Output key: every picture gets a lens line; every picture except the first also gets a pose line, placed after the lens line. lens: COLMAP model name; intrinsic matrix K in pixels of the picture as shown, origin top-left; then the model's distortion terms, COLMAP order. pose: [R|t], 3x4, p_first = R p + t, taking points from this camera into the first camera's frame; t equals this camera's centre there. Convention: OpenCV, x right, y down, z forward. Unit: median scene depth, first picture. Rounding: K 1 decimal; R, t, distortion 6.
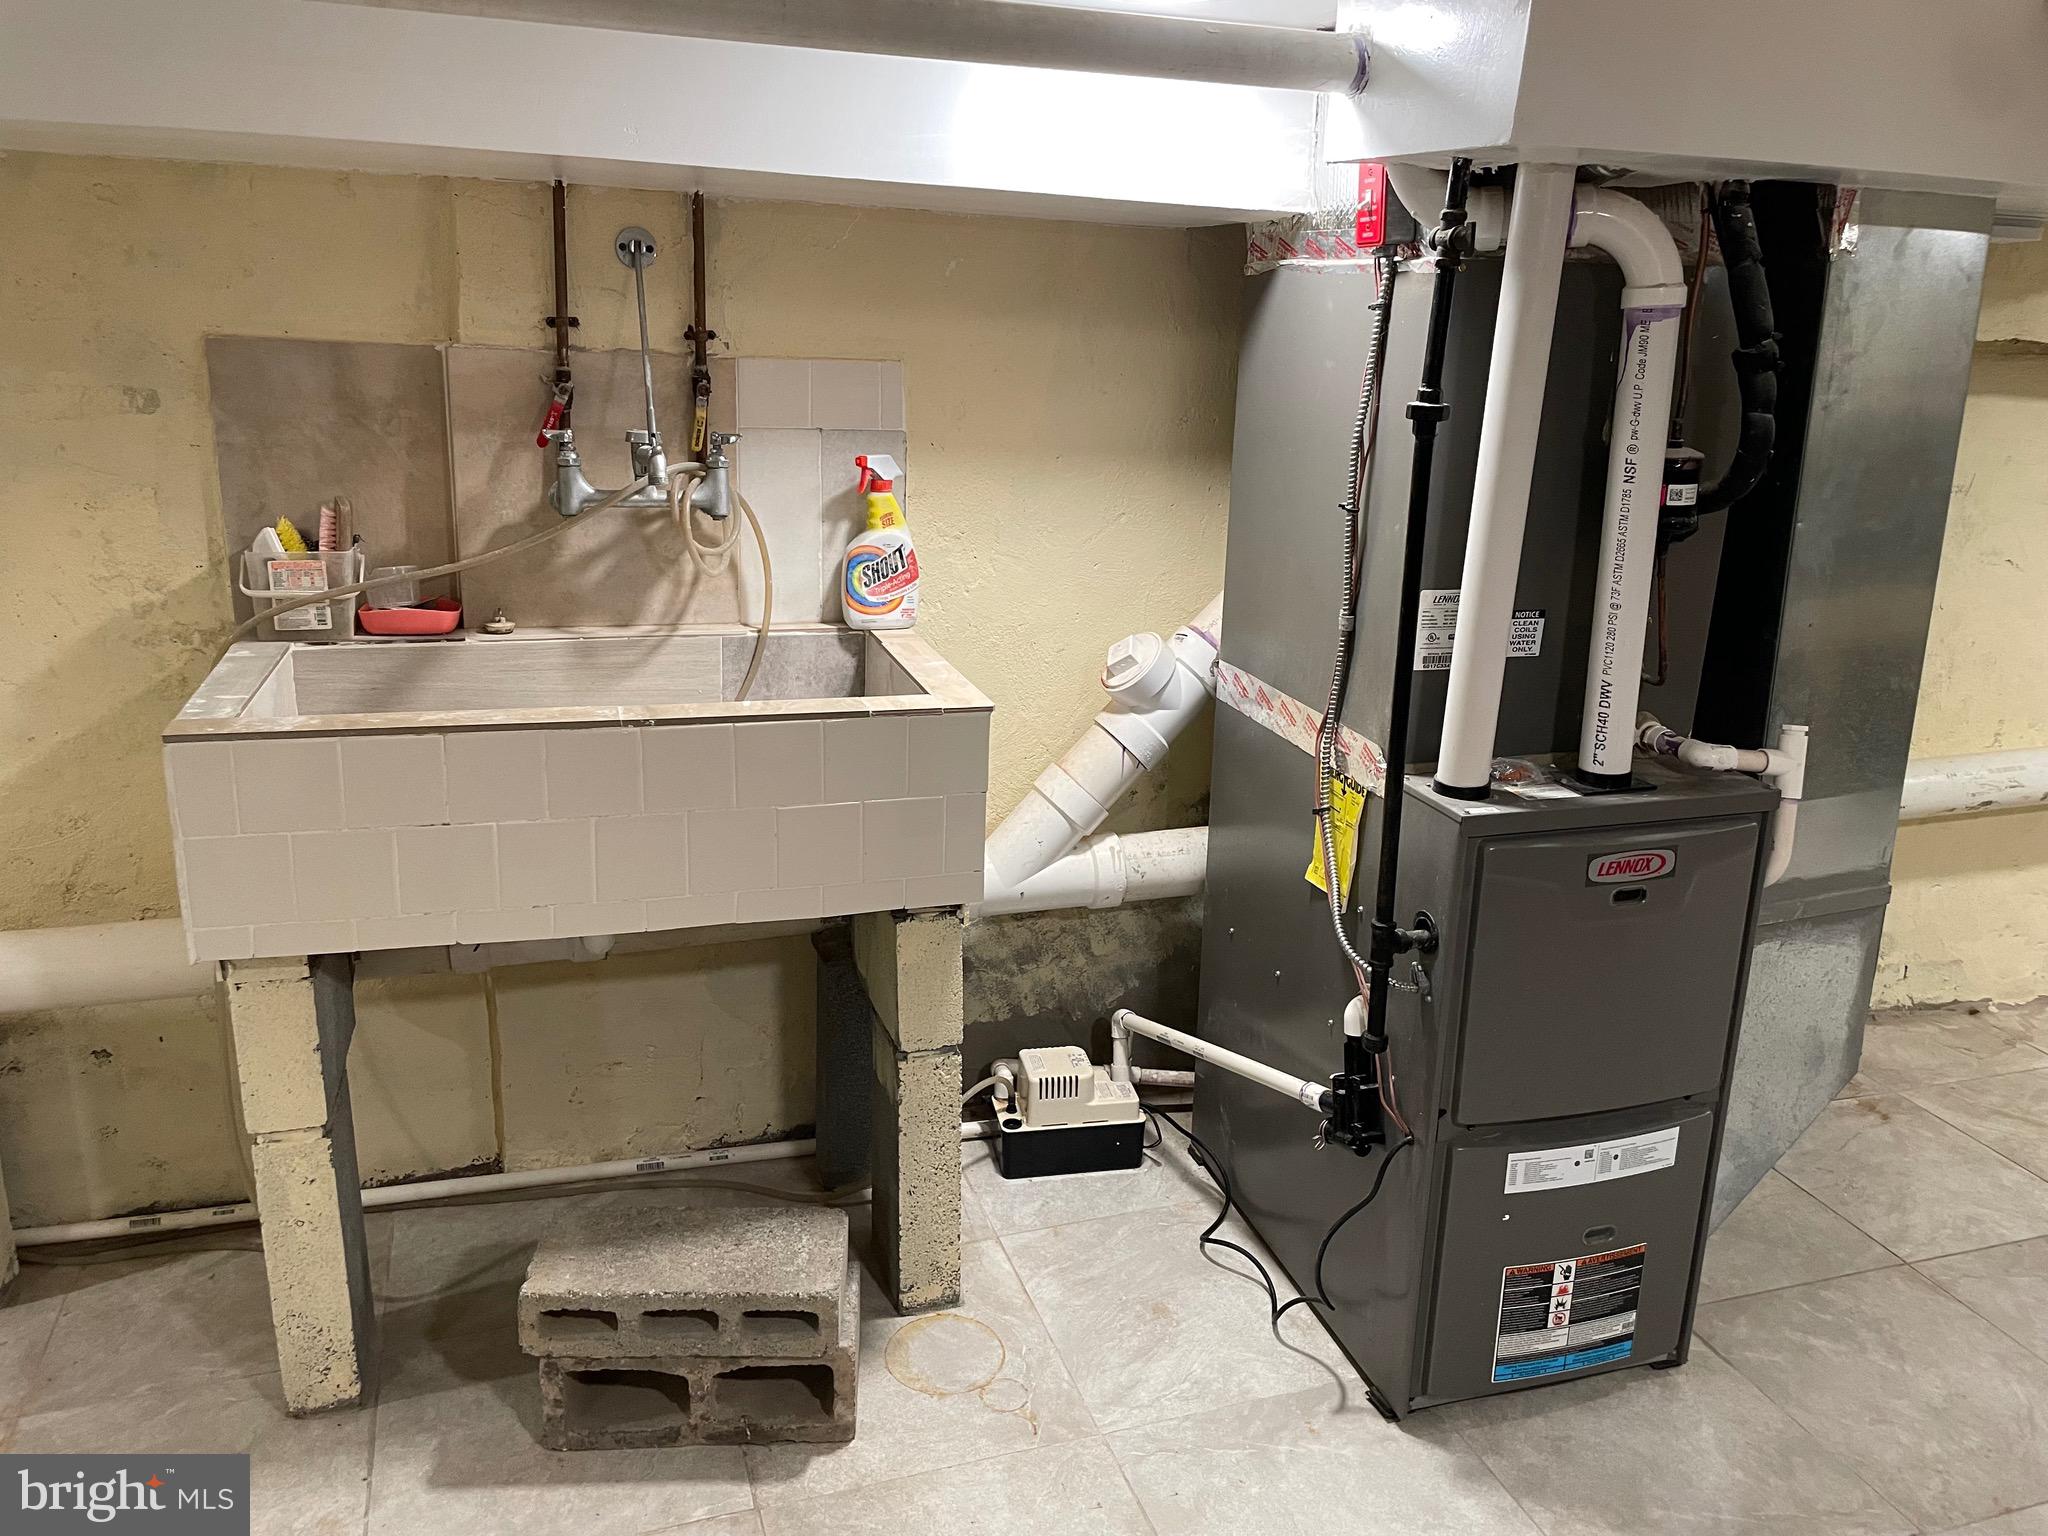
lens RADIAL K [[1557.7, 0, 1023.9], [0, 1557.7, 750.5], [0, 0, 1]] dist [0.084045, -0.105630]
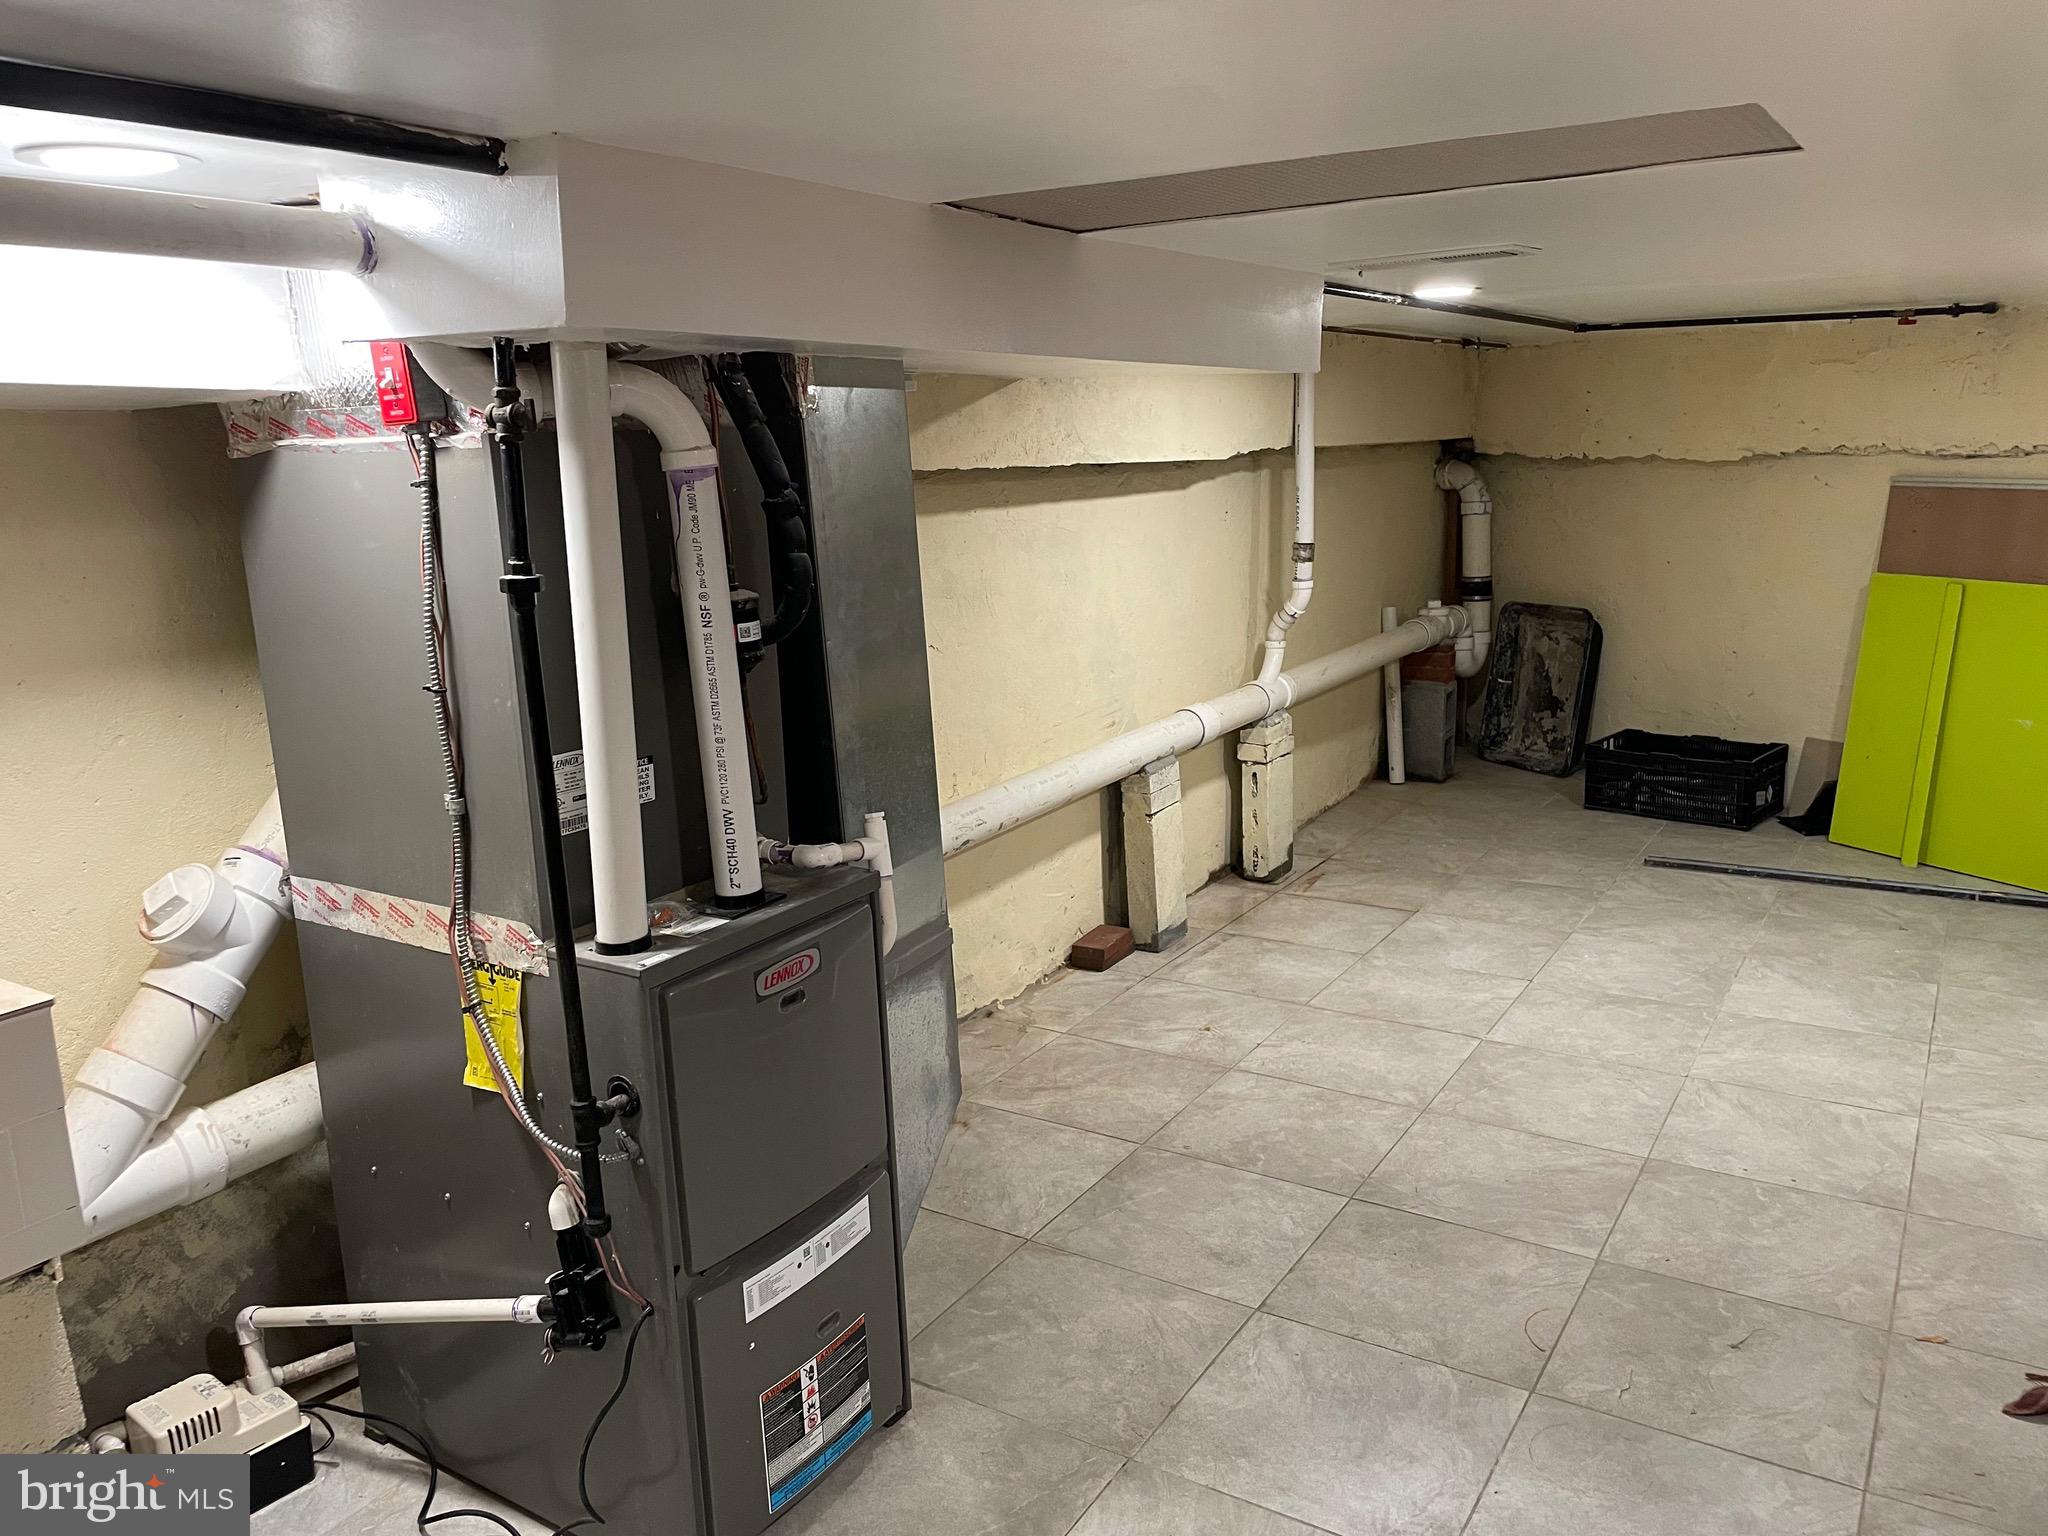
lens RADIAL K [[1557.7, 0, 1001.9], [0, 1557.7, 740.0], [0, 0, 1]] dist [0.084045, -0.105630]
pose [[0.764703, -0.182130, 0.618108, -0.122977], [0.238787, 0.971028, -0.009299, -0.033173], [-0.598507, 0.154707, 0.786038, 0.046929]]
